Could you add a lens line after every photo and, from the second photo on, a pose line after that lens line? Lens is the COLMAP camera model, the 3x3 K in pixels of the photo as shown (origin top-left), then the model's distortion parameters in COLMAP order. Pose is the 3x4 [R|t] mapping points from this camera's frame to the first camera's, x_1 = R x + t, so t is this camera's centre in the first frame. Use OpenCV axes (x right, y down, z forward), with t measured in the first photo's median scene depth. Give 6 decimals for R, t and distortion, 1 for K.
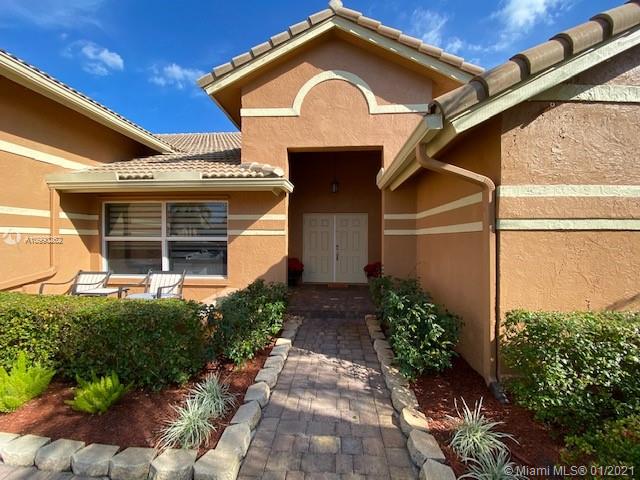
lens RADIAL K [[260.4, 0, 321.8], [0, 260.4, 241.4], [0, 0, 1]] dist [0.022583, -0.022450]
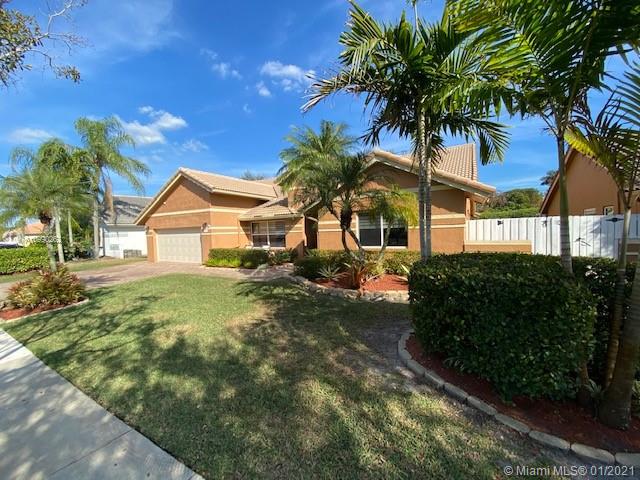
lens RADIAL K [[260.4, 0, 321.8], [0, 260.4, 241.4], [0, 0, 1]] dist [0.022583, -0.022450]
pose [[0.893901, -0.011819, -0.448109, 1.265015], [0.029759, 0.999012, 0.033016, -0.011361], [0.447275, -0.042848, 0.893369, -1.357265]]
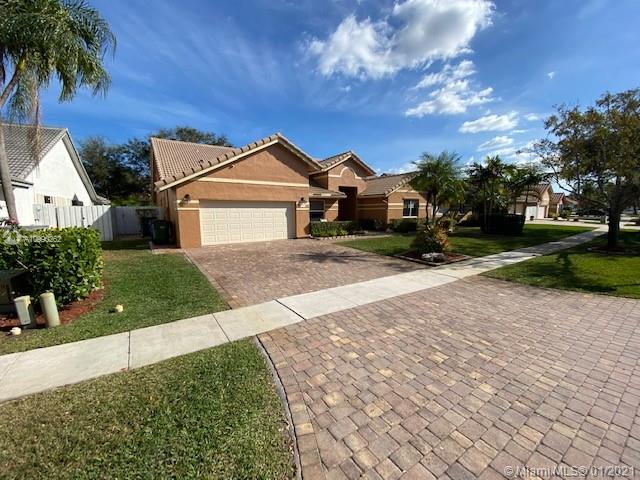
lens RADIAL K [[260.4, 0, 321.8], [0, 260.4, 241.4], [0, 0, 1]] dist [0.022583, -0.022450]
pose [[0.779751, -0.083066, 0.620555, -2.683997], [0.019458, 0.993896, 0.108591, 0.014974], [-0.625787, -0.072600, 0.776608, -1.791597]]
